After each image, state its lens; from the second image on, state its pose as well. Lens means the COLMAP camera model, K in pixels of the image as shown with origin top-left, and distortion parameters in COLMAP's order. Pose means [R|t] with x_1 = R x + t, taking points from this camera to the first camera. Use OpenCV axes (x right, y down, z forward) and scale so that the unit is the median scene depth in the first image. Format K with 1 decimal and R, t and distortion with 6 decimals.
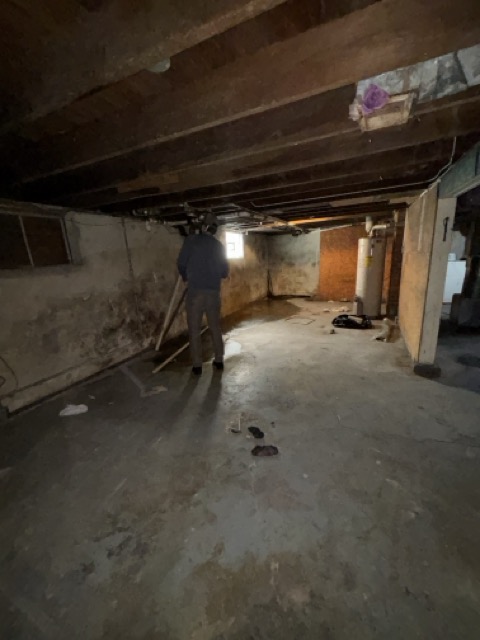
lens RADIAL K [[257.8, 0, 241.9], [0, 257.8, 321.1], [0, 0, 1]] dist [-0.001726, -0.000450]
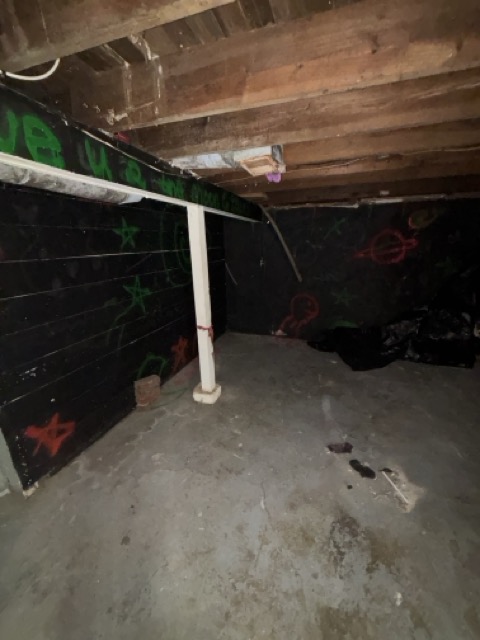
lens RADIAL K [[257.8, 0, 241.9], [0, 257.8, 321.1], [0, 0, 1]] dist [-0.001726, -0.000450]
pose [[-0.991663, 0.097503, -0.084244, 0.554610], [0.038938, 0.849967, 0.525395, -0.531482], [0.122832, 0.517734, -0.846678, 1.659715]]
